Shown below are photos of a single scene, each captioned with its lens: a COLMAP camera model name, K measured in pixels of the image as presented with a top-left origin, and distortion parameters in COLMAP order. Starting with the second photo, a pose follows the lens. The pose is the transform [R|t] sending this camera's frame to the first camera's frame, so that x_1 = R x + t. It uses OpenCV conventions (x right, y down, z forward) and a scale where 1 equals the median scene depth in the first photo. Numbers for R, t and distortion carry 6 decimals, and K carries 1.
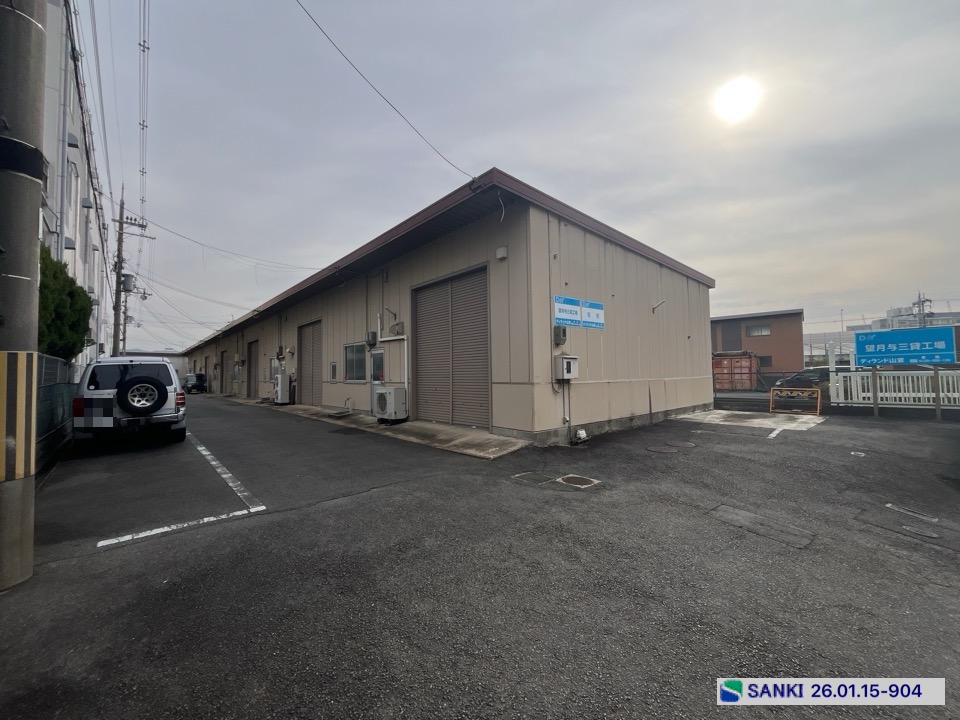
lens RADIAL K [[388.9, 0, 477.0], [0, 388.9, 361.8], [0, 0, 1]] dist [-0.002776, -0.000200]
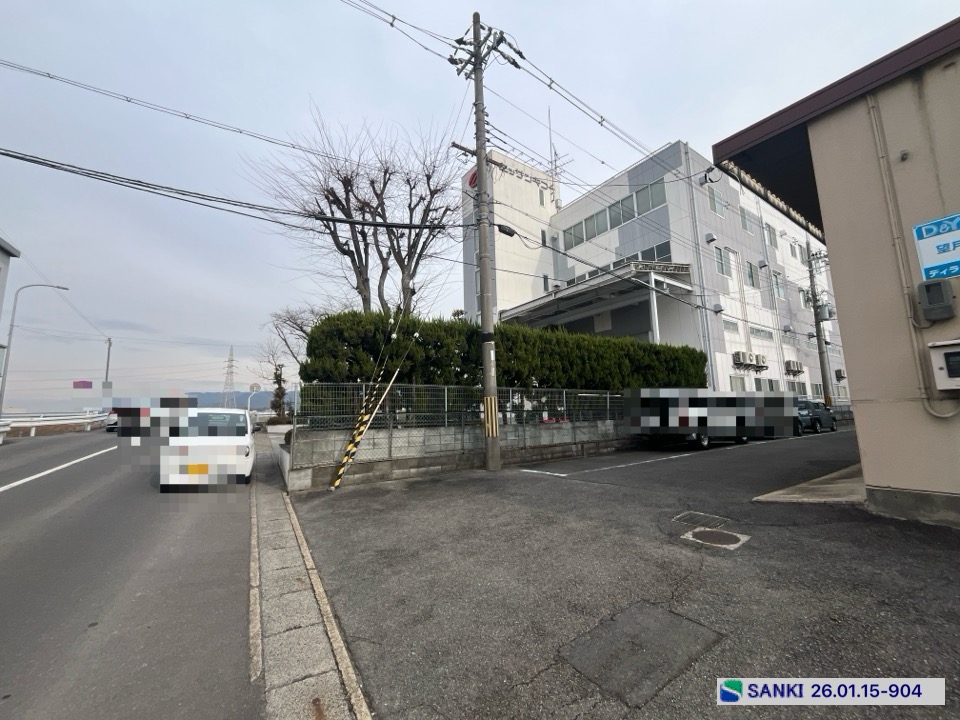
lens RADIAL K [[388.9, 0, 476.2], [0, 388.9, 357.9], [0, 0, 1]] dist [-0.002776, -0.000200]
pose [[-0.122309, -0.131148, -0.983789, 0.765917], [0.060267, 0.988420, -0.139258, 0.036303], [0.990661, -0.076323, -0.112989, 0.478519]]
